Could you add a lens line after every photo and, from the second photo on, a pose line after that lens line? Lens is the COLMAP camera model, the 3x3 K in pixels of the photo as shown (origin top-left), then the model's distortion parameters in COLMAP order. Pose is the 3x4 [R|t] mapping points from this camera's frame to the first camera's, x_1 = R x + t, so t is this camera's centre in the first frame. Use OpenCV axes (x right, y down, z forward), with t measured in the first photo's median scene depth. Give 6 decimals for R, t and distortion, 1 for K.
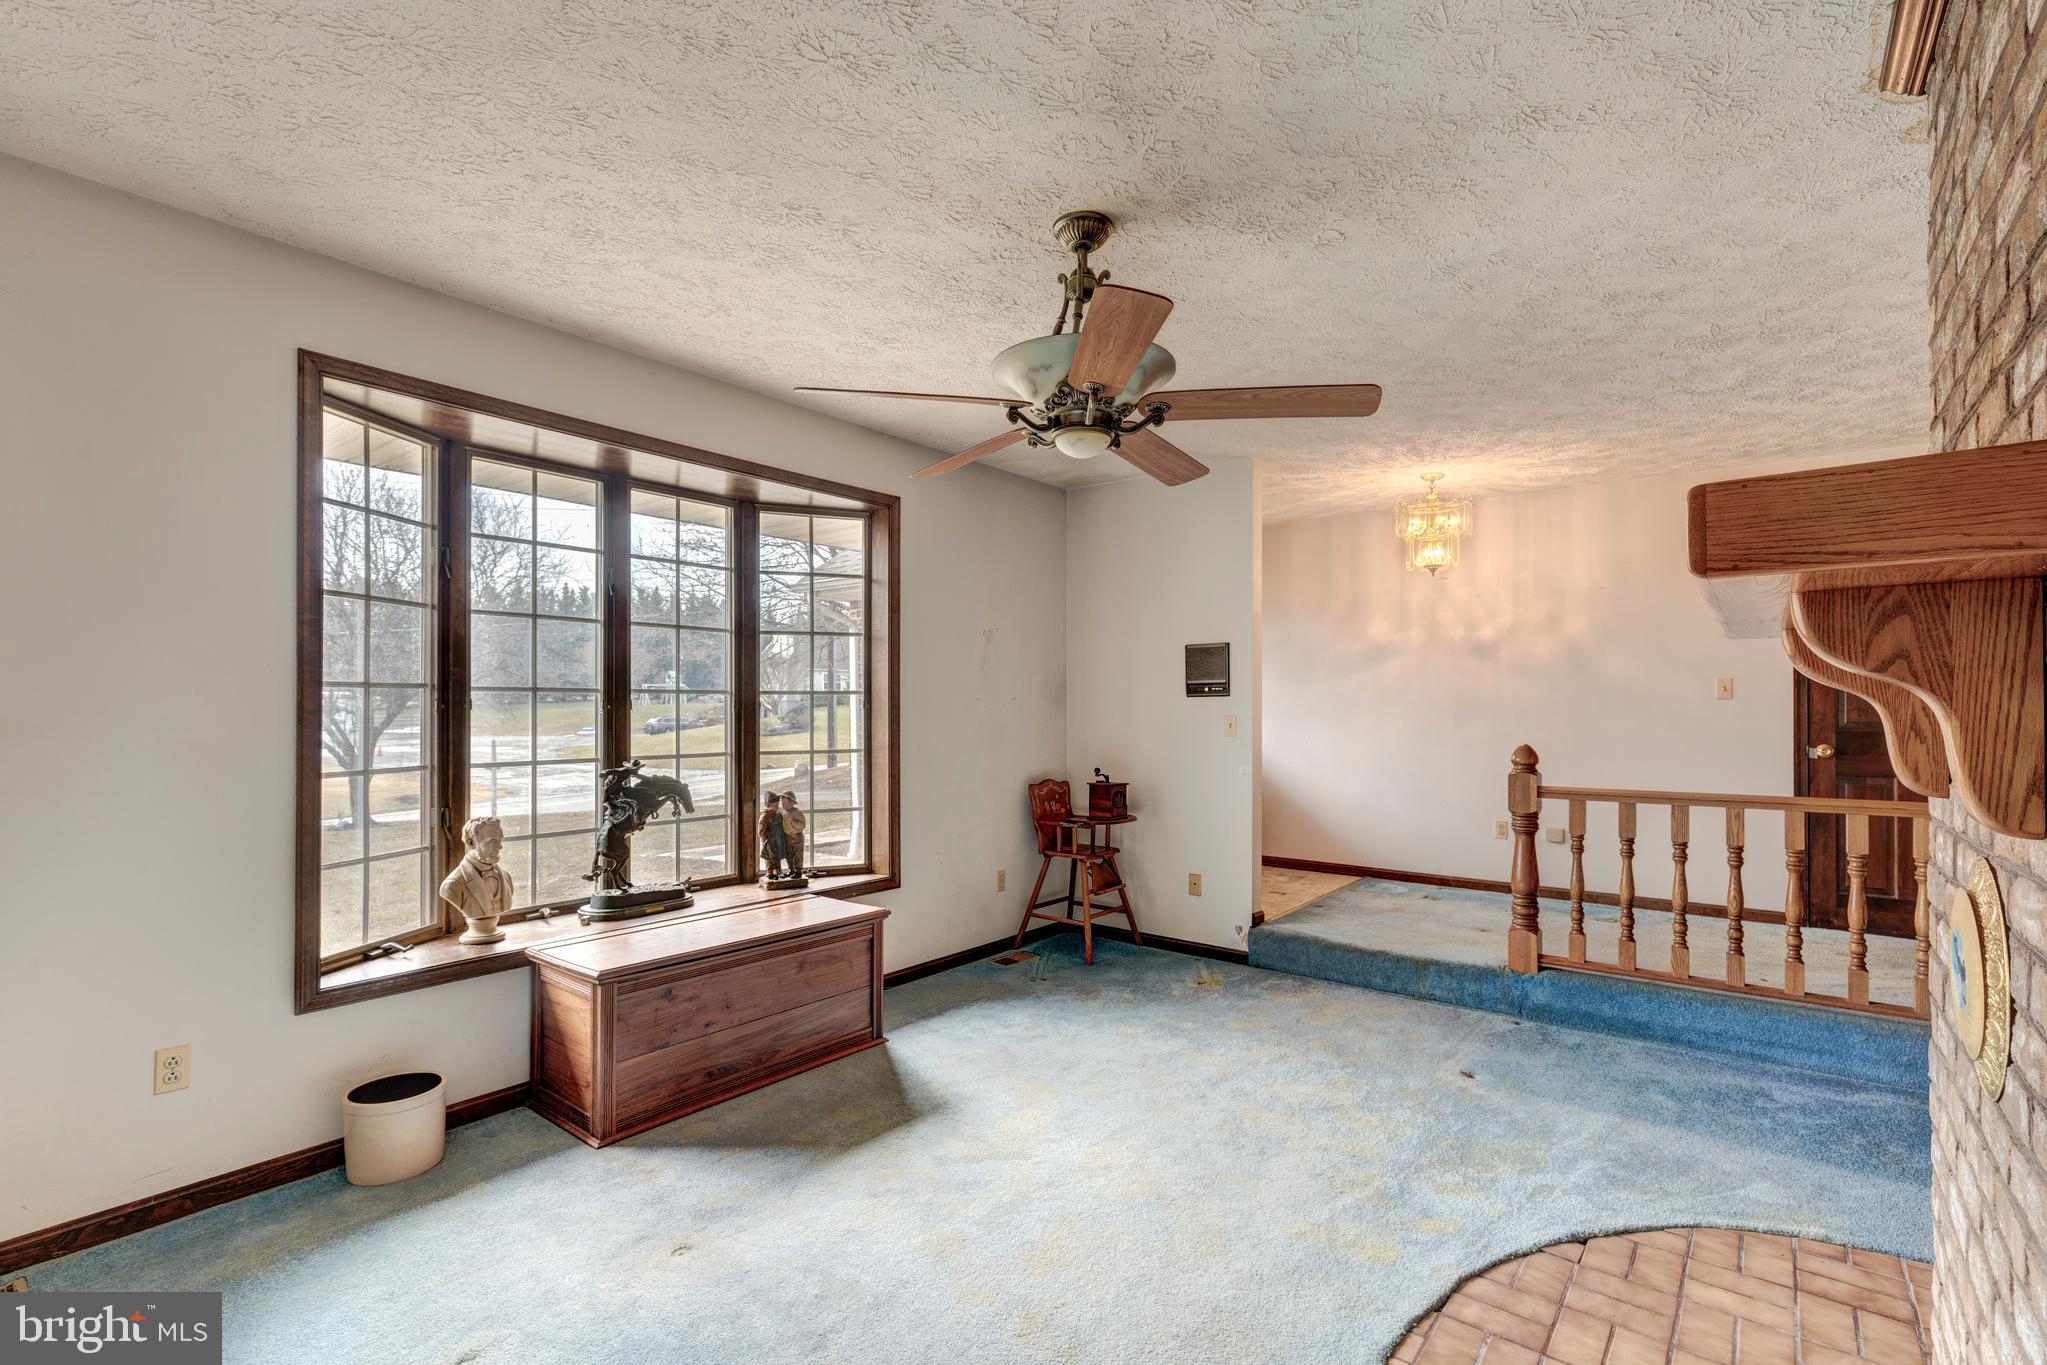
lens RADIAL K [[930.7, 0, 1052.9], [0, 930.7, 680.6], [0, 0, 1]] dist [0.007404, -0.004331]
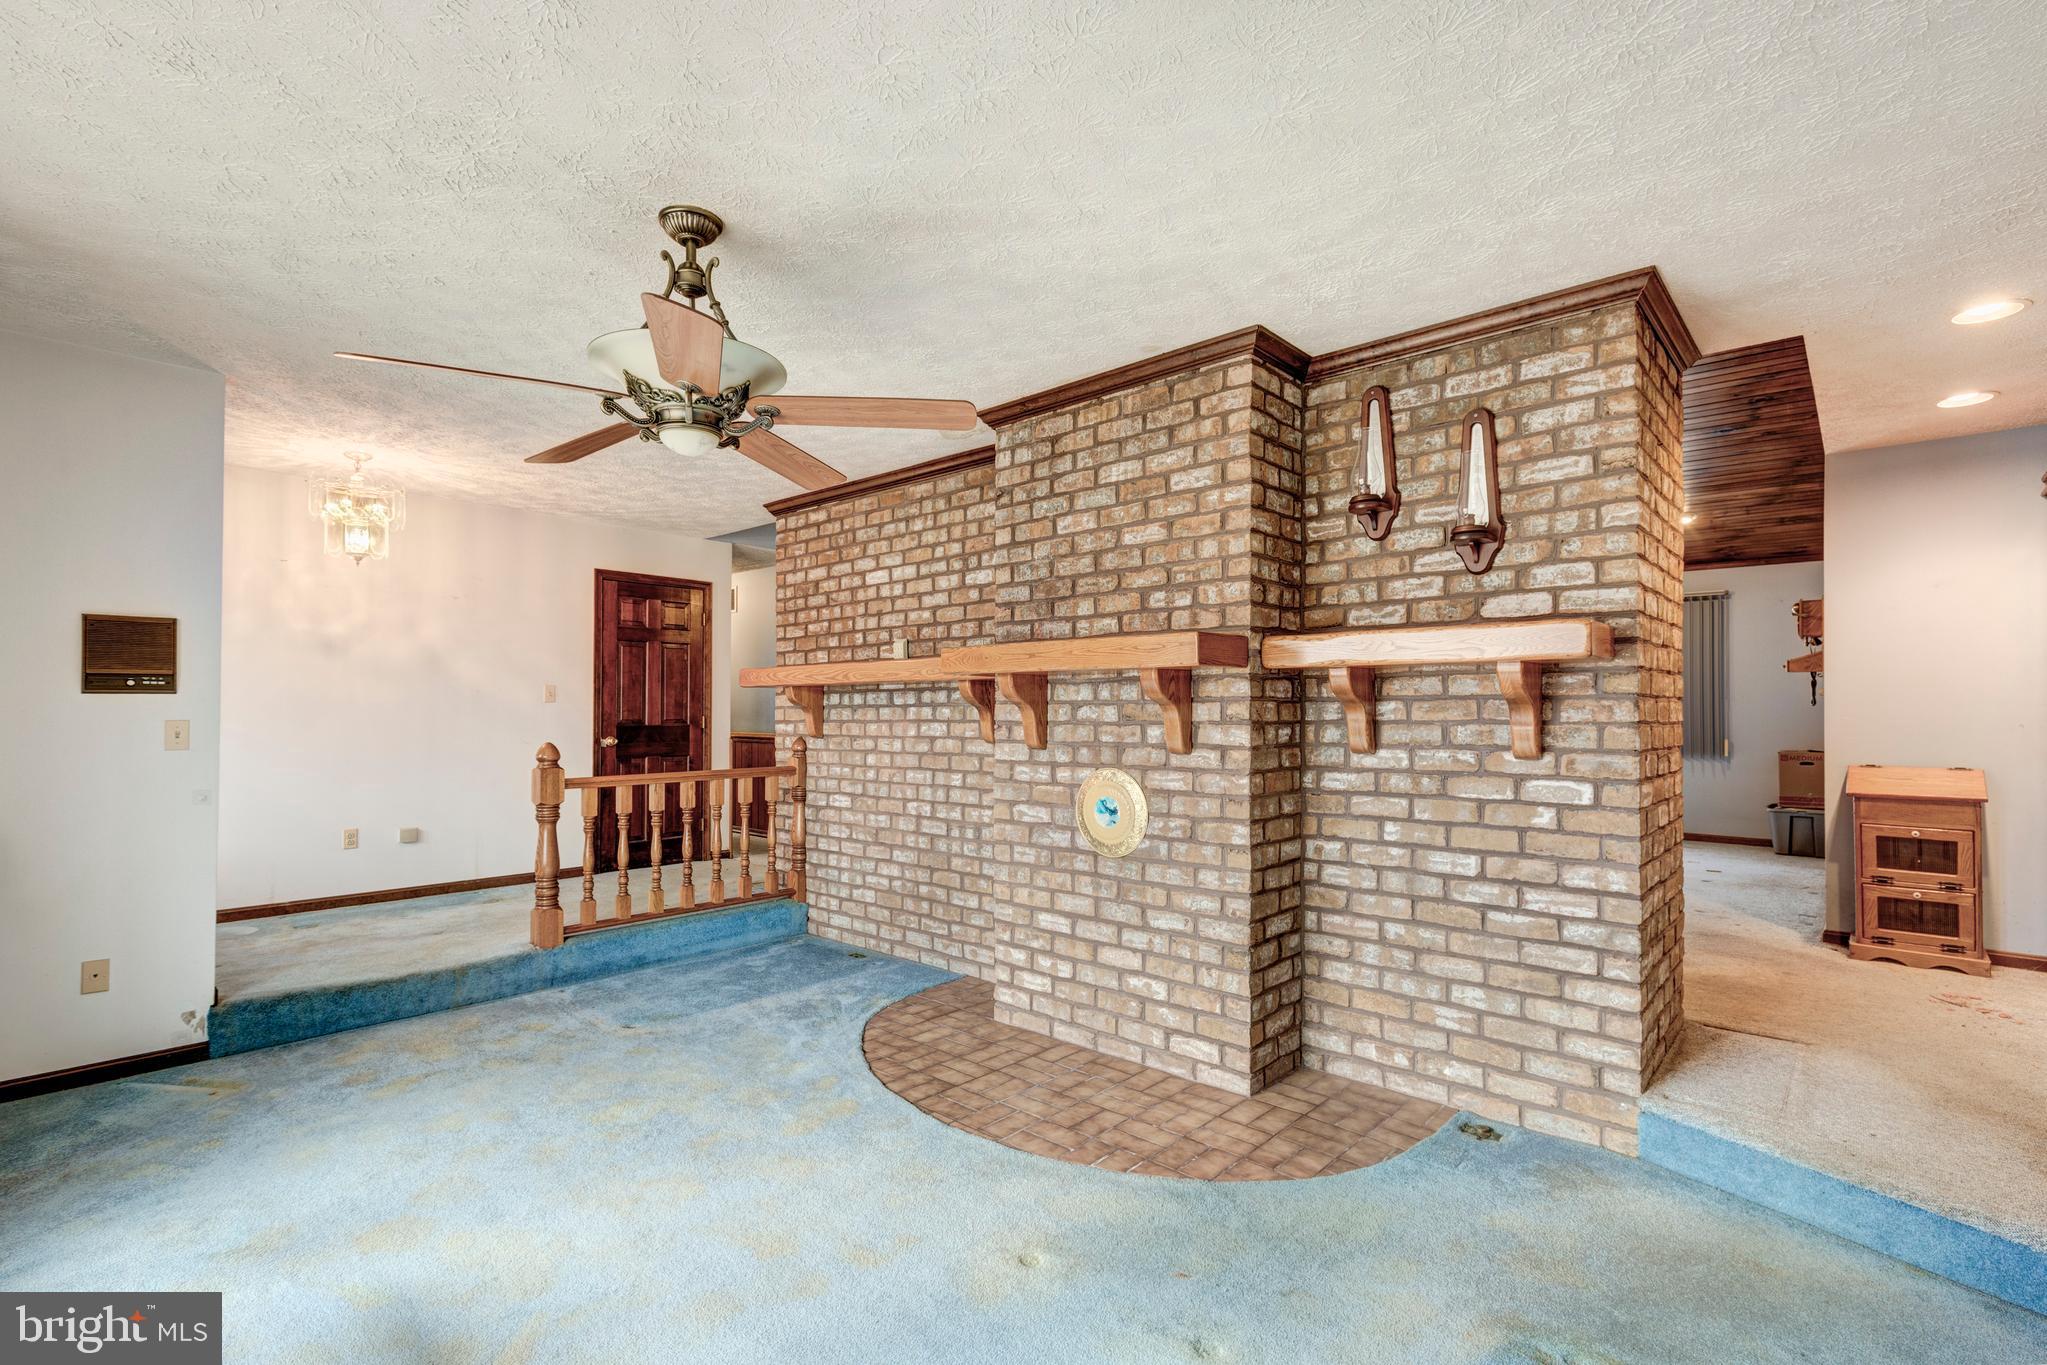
lens RADIAL K [[930.7, 0, 994.8], [0, 930.7, 696.5], [0, 0, 1]] dist [0.007404, -0.004331]
pose [[0.088629, 0.014806, 0.995955, -0.591840], [-0.027603, 0.999542, -0.012403, 0.013931], [-0.995682, -0.026392, 0.088997, 0.403004]]
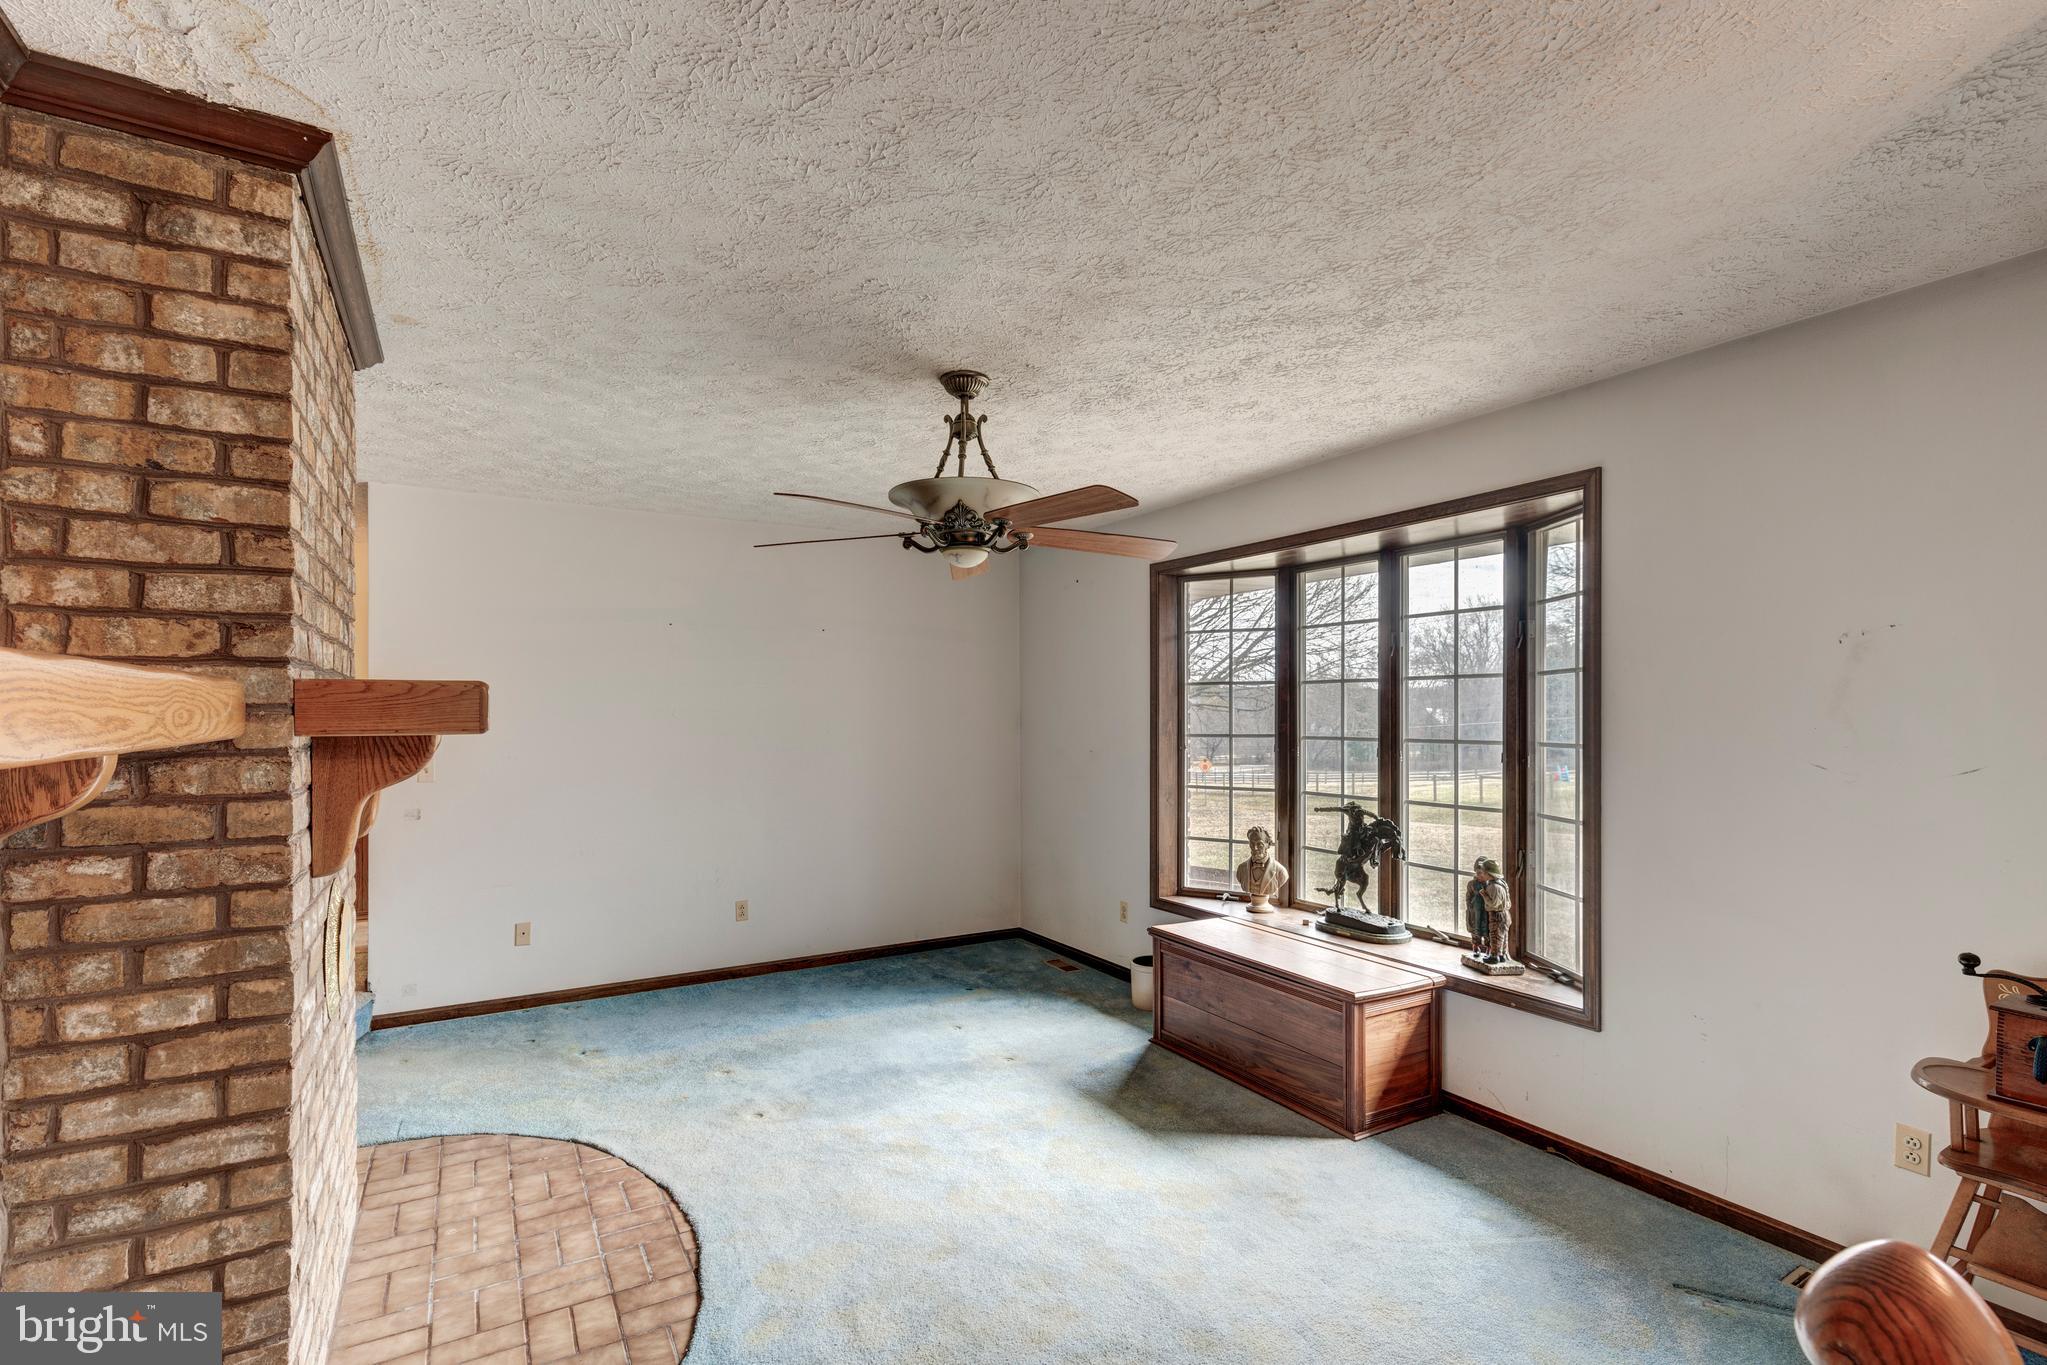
lens RADIAL K [[930.7, 0, 1000.1], [0, 930.7, 710.6], [0, 0, 1]] dist [0.007404, -0.004331]
pose [[-0.377437, -0.004291, -0.926025, 0.756952], [0.020739, 0.999699, -0.013085, -0.021218], [0.925803, -0.024143, -0.377235, 0.999398]]
